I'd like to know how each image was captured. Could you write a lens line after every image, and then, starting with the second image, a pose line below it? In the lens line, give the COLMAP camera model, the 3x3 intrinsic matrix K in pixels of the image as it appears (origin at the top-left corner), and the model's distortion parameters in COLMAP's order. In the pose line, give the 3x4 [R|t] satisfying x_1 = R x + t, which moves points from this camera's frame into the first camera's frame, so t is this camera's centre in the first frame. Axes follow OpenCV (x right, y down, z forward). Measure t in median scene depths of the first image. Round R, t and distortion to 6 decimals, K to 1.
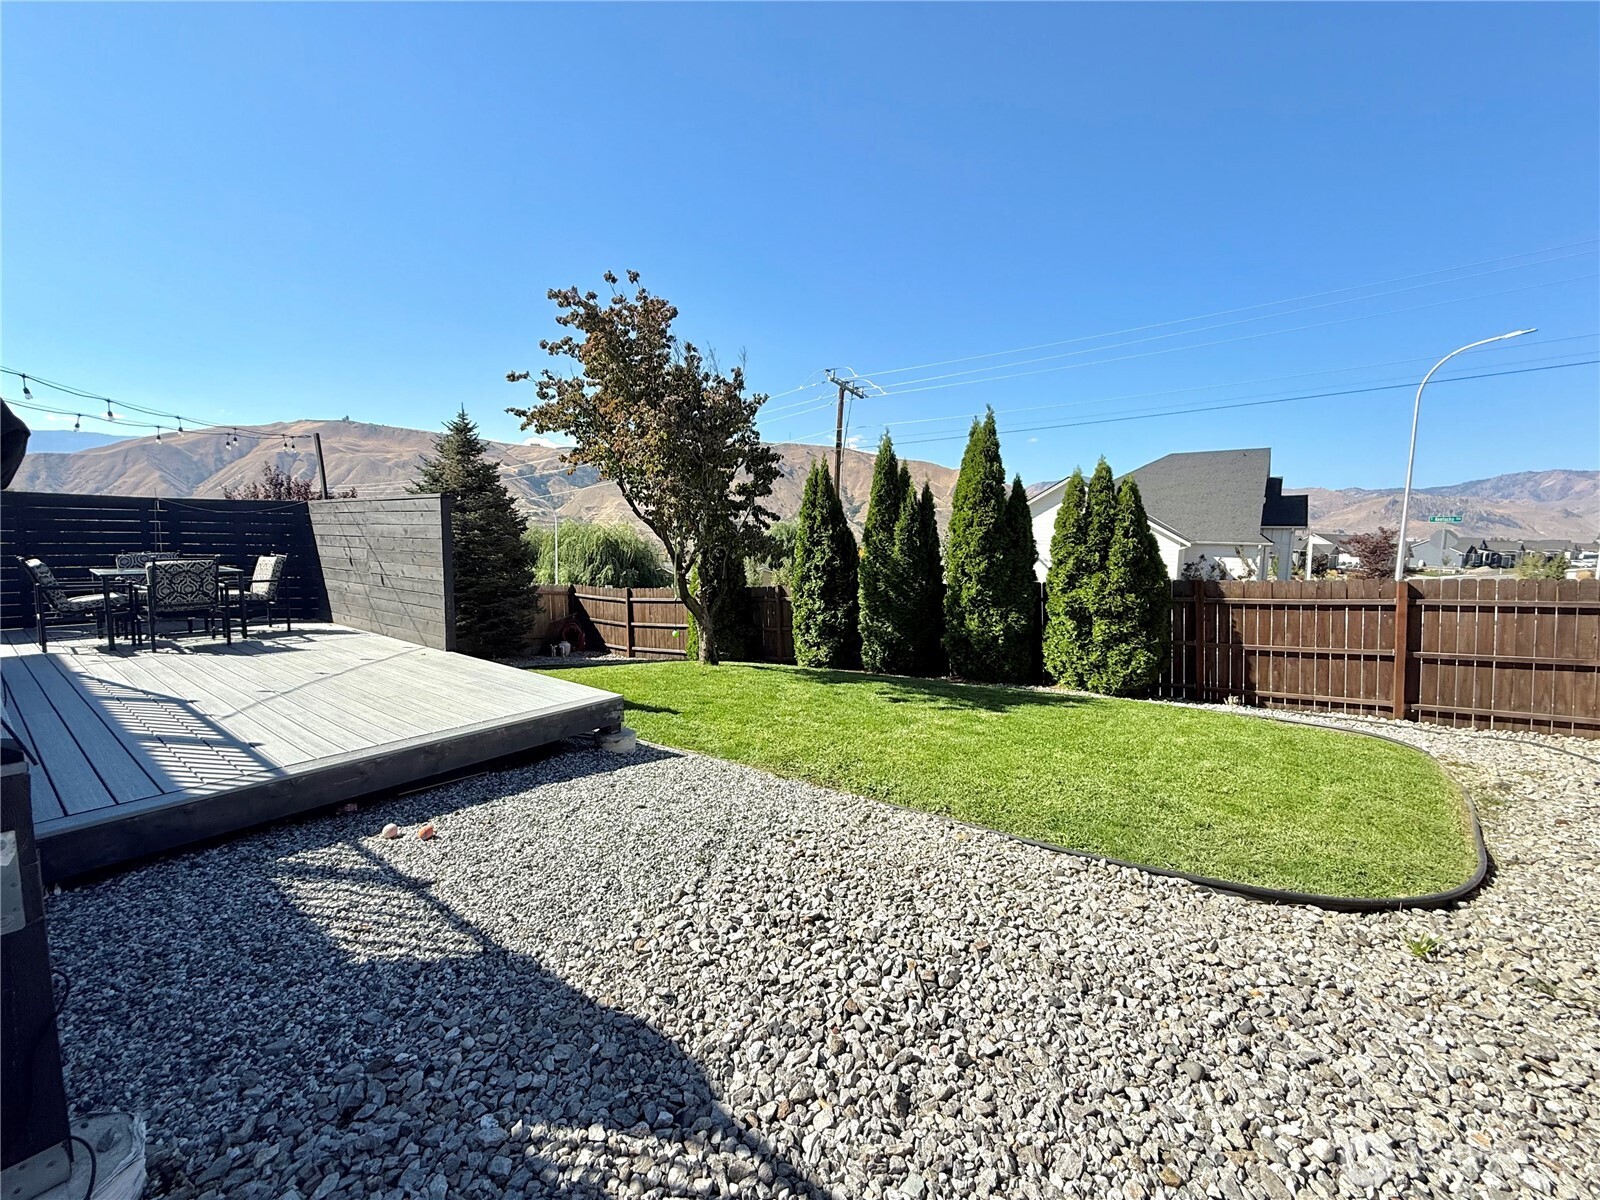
lens RADIAL K [[634.7, 0, 795.6], [0, 634.7, 596.8], [0, 0, 1]] dist [0.000961, -0.000273]
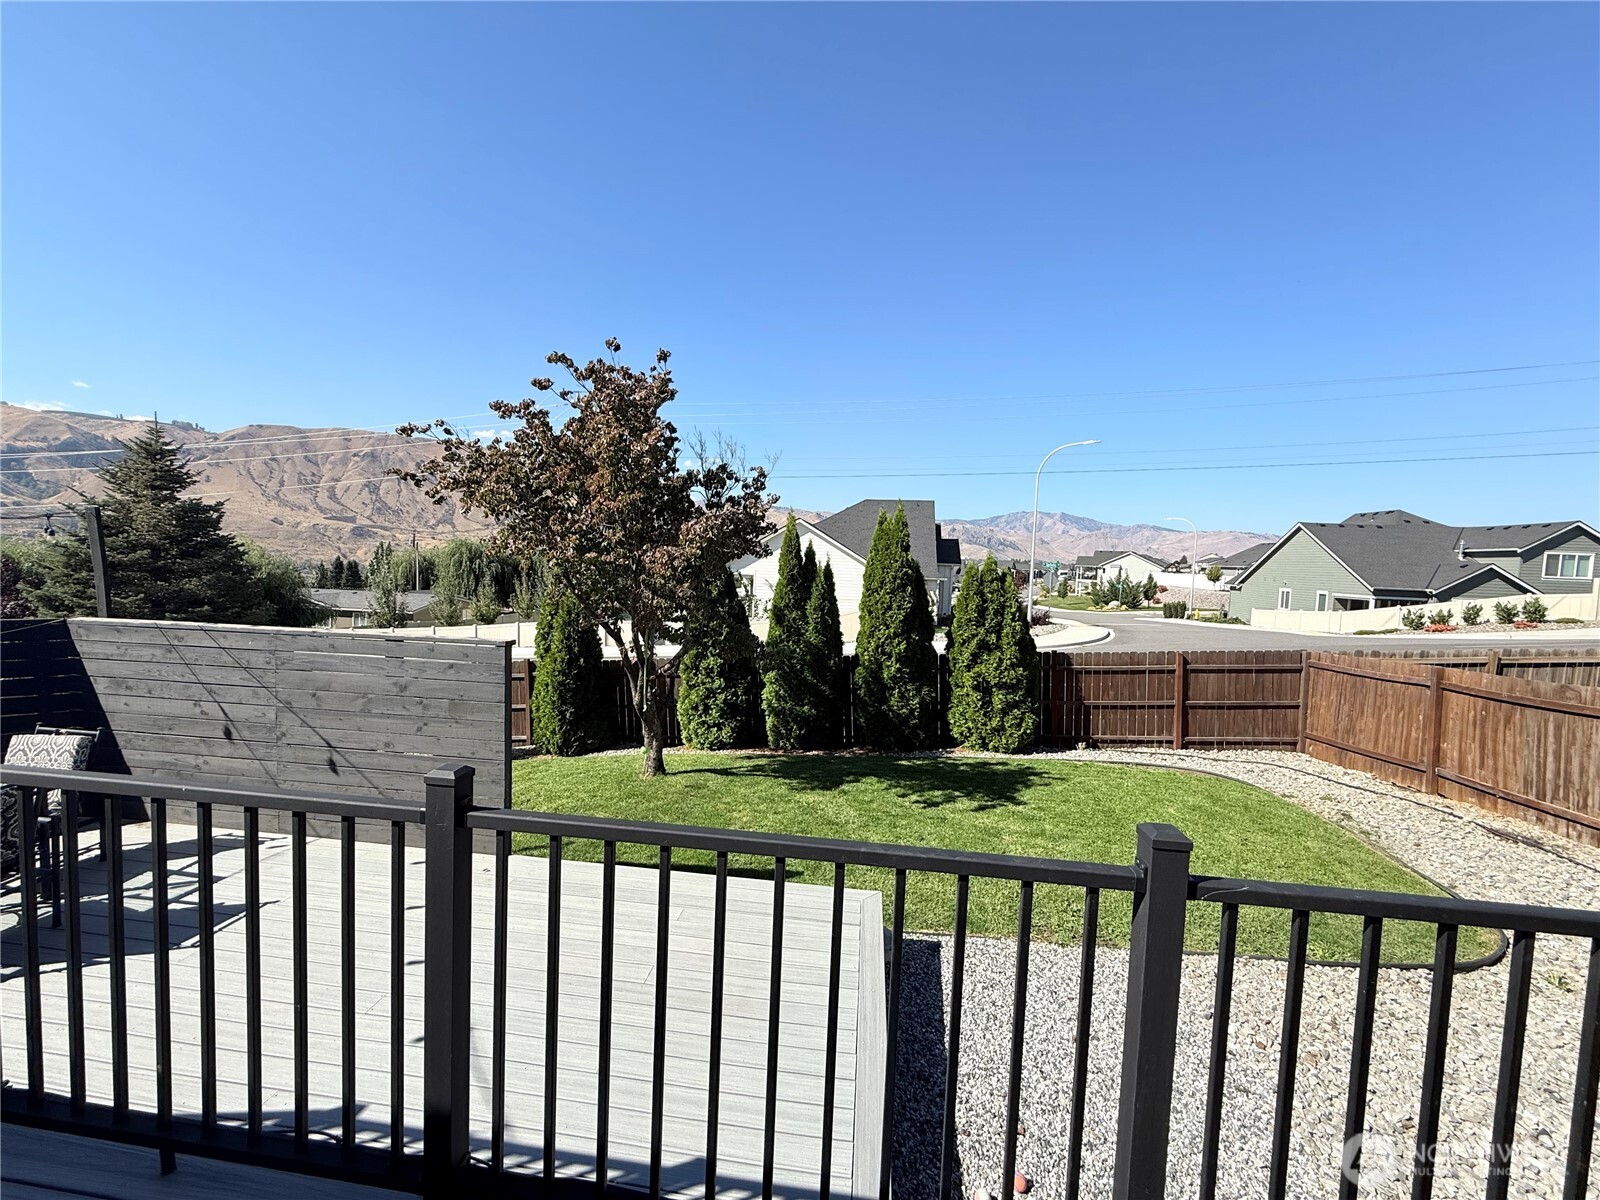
lens RADIAL K [[634.7, 0, 795.6], [0, 634.7, 596.8], [0, 0, 1]] dist [0.000961, -0.000273]
pose [[0.873113, -0.017497, 0.487203, -0.421157], [0.027120, 0.999551, -0.012705, -0.132436], [-0.486762, 0.024306, 0.873196, 0.138130]]
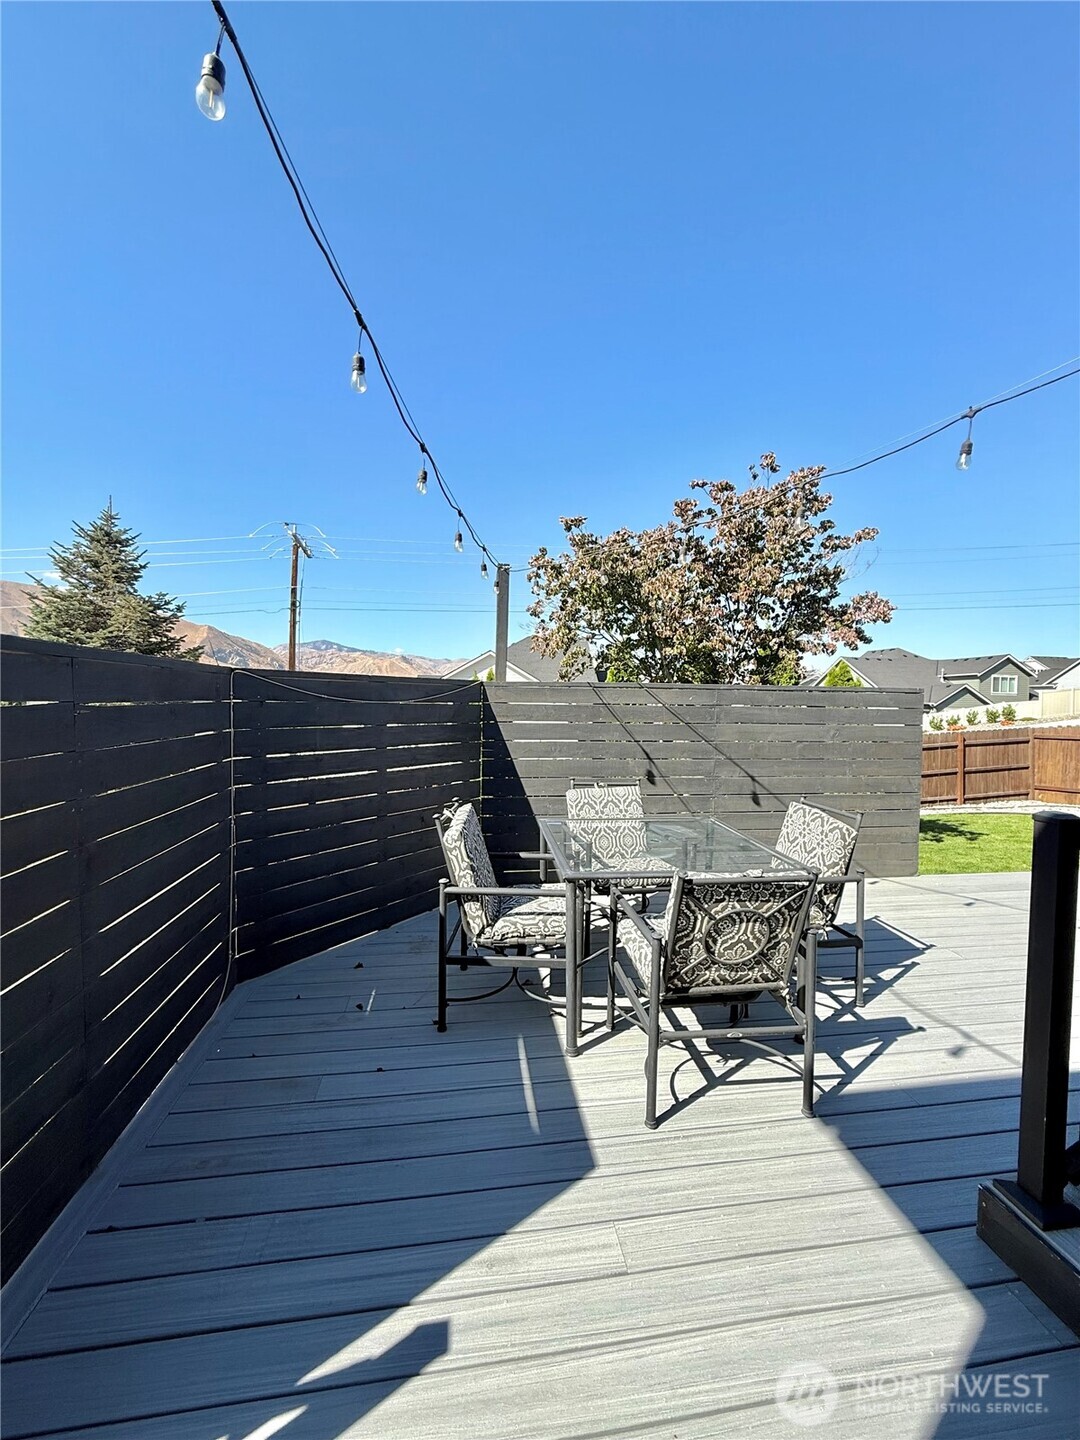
lens RADIAL K [[571.2, 0, 541.9], [0, 571.2, 714.6], [0, 0, 1]] dist [0.000961, -0.000273]
pose [[0.709819, -0.026179, 0.703897, -1.000972], [0.066227, 0.997363, -0.029691, -0.092549], [-0.701264, 0.067692, 0.709681, 0.564437]]
